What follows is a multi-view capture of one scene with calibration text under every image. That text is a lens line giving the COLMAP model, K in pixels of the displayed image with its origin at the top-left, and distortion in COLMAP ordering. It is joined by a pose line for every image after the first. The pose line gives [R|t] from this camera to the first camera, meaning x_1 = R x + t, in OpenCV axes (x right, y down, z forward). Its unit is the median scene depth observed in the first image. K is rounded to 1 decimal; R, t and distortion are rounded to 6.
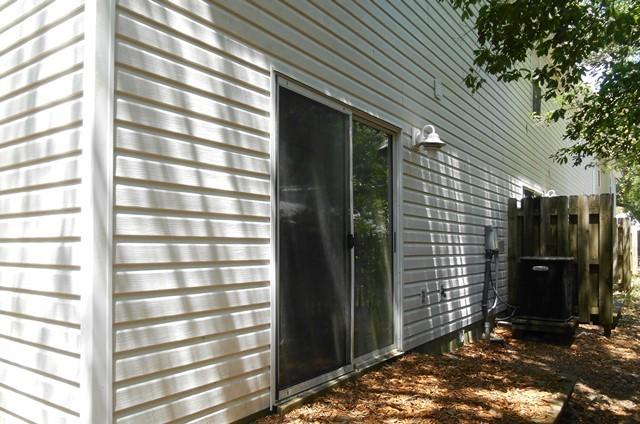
lens RADIAL K [[490.7, 0, 318.0], [0, 490.7, 239.1], [0, 0, 1]] dist [-0.042314, 0.032476]
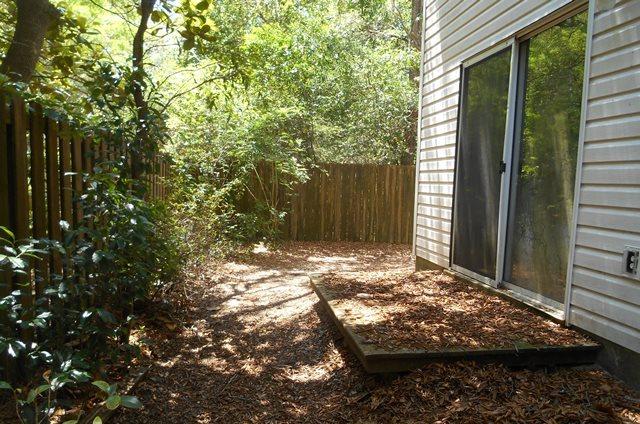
lens RADIAL K [[490.7, 0, 318.0], [0, 490.7, 239.1], [0, 0, 1]] dist [-0.042314, 0.032476]
pose [[-0.730814, 0.054495, -0.680398, 1.061750], [-0.020072, 0.994661, 0.101224, 0.058140], [0.682281, 0.087633, -0.725819, 1.473422]]
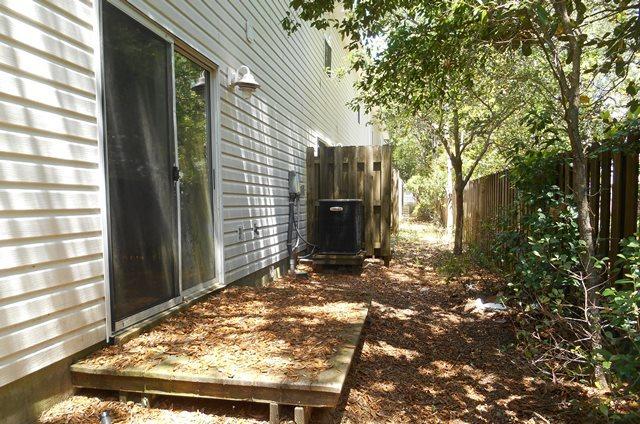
lens RADIAL K [[490.7, 0, 318.0], [0, 490.7, 239.1], [0, 0, 1]] dist [-0.042314, 0.032476]
pose [[0.911736, -0.043500, 0.408467, -0.080169], [0.008322, 0.996129, 0.087506, 0.050976], [-0.410692, -0.076383, 0.908569, -0.029314]]
